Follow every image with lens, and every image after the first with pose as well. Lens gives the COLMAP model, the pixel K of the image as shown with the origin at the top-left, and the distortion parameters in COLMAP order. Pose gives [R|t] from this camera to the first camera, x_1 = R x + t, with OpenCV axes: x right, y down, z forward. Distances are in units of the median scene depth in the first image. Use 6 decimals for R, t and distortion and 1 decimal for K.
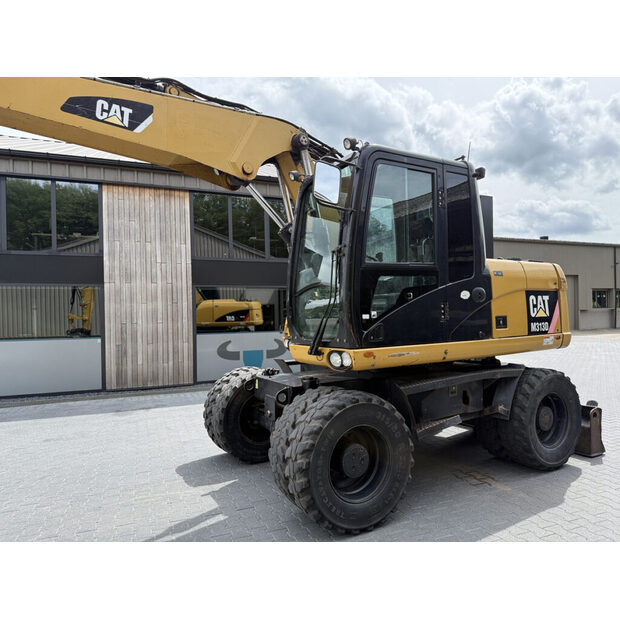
lens RADIAL K [[444.5, 0, 312.2], [0, 444.5, 317.2], [0, 0, 1]] dist [0.059807, -0.075805]
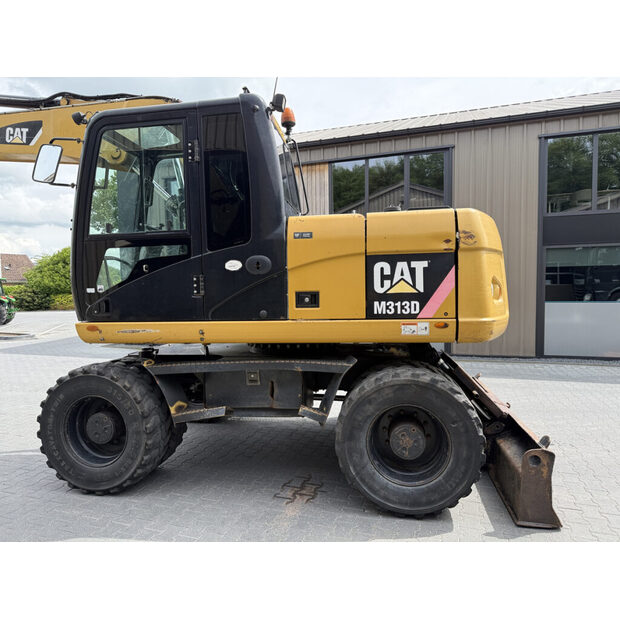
lens RADIAL K [[444.5, 0, 312.2], [0, 444.5, 317.2], [0, 0, 1]] dist [0.059807, -0.075805]
pose [[0.762804, 0.051881, -0.644546, 0.814245], [-0.003746, 0.997114, 0.075828, -0.014387], [0.646619, -0.055428, 0.760796, 0.385656]]
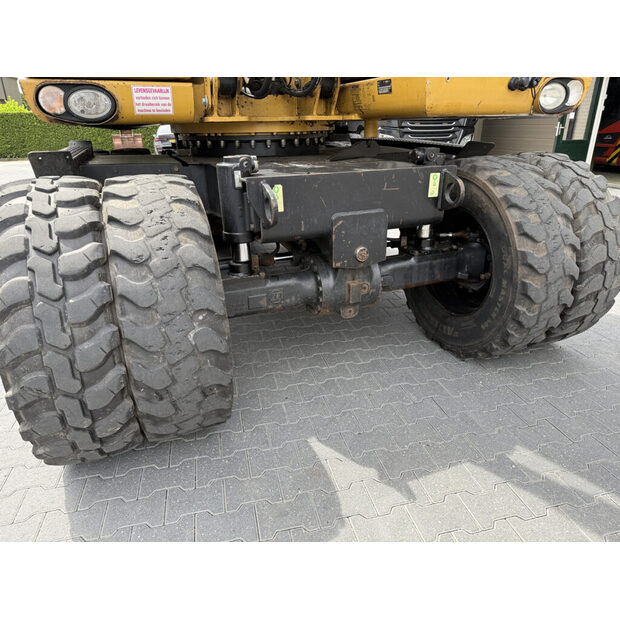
lens RADIAL K [[446.4, 0, 310.1], [0, 446.4, 312.1], [0, 0, 1]] dist [-0.001682, -0.004841]
pose [[0.129531, -0.365224, 0.921864, -0.464227], [0.017828, 0.930404, 0.366102, 0.100845], [-0.991415, -0.030987, 0.127027, 0.891429]]
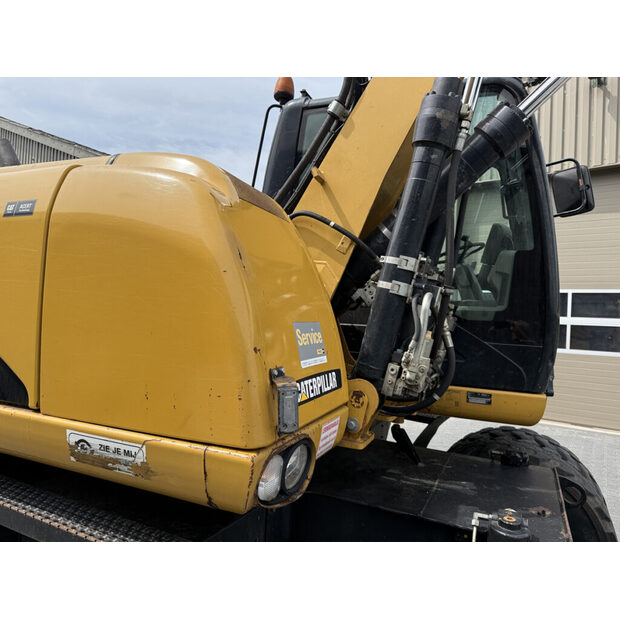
lens RADIAL K [[443.1, 0, 310.0], [0, 443.1, 310.0], [0, 0, 1]] dist [0.027493, -0.038237]
pose [[-0.571443, 0.012603, 0.820545, -0.268795], [-0.025469, 0.999128, -0.033083, -0.013317], [-0.820246, -0.039803, -0.570624, 1.293203]]
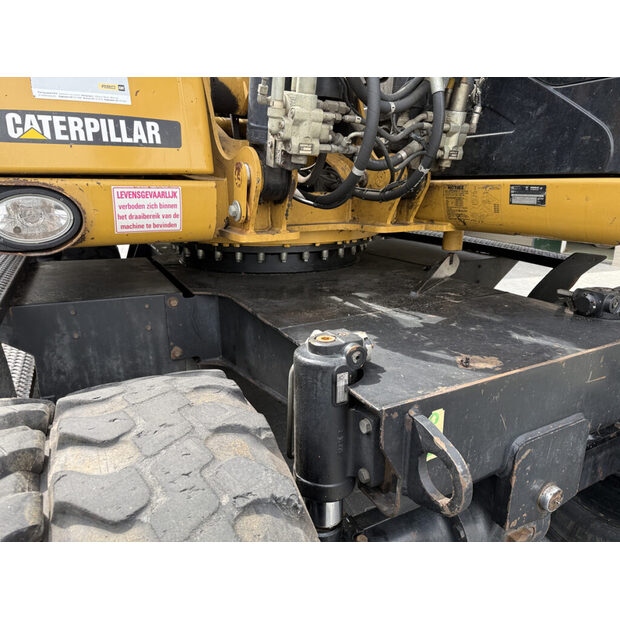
lens RADIAL K [[443.1, 0, 310.0], [0, 443.1, 310.0], [0, 0, 1]] dist [0.027493, -0.038237]
pose [[0.026264, -0.245702, 0.968990, -0.267301], [0.002676, 0.969338, 0.245718, 0.059429], [-0.999651, -0.003860, 0.026117, 1.004464]]
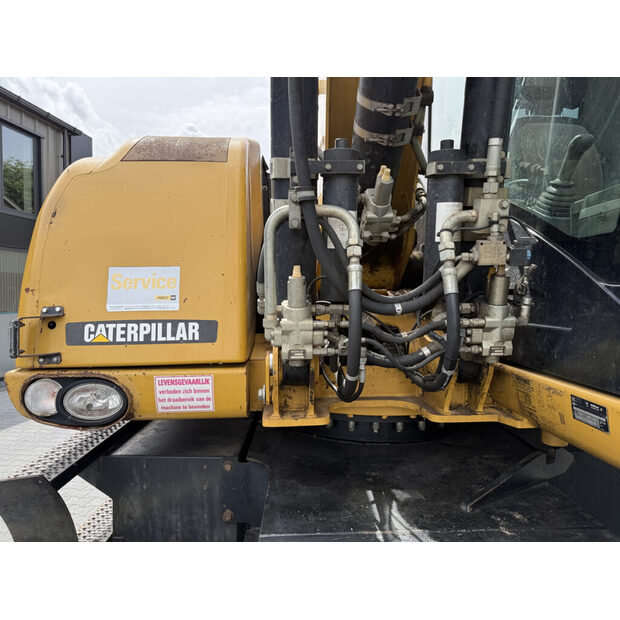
lens RADIAL K [[429.7, 0, 310.1], [0, 429.7, 314.3], [0, 0, 1]] dist [0.108762, -0.177467]
pose [[0.473879, -0.018133, 0.880403, -0.221801], [0.000143, 0.999790, 0.020515, 0.009601], [-0.880590, -0.009596, 0.473782, 0.900056]]
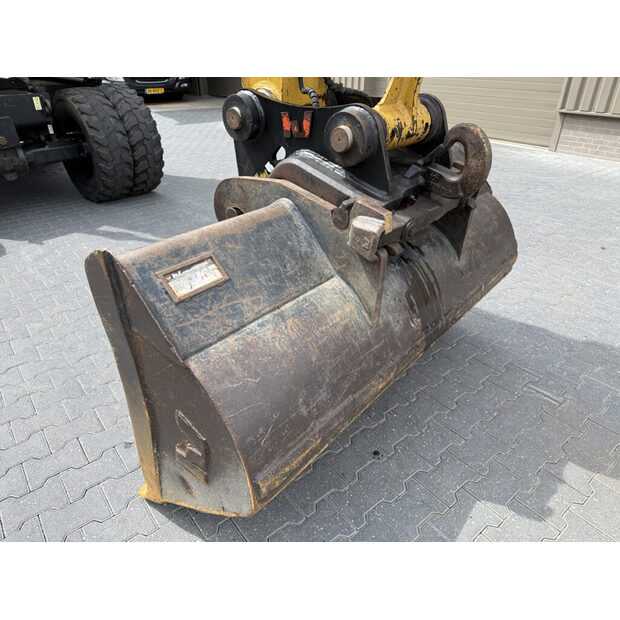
lens RADIAL K [[443.1, 0, 310.0], [0, 443.1, 310.0], [0, 0, 1]] dist [0.027493, -0.038237]
pose [[-0.317271, -0.464362, 0.826866, -1.005950], [0.004706, 0.871132, 0.491027, 0.078055], [-0.948323, 0.159680, -0.274199, 0.655591]]
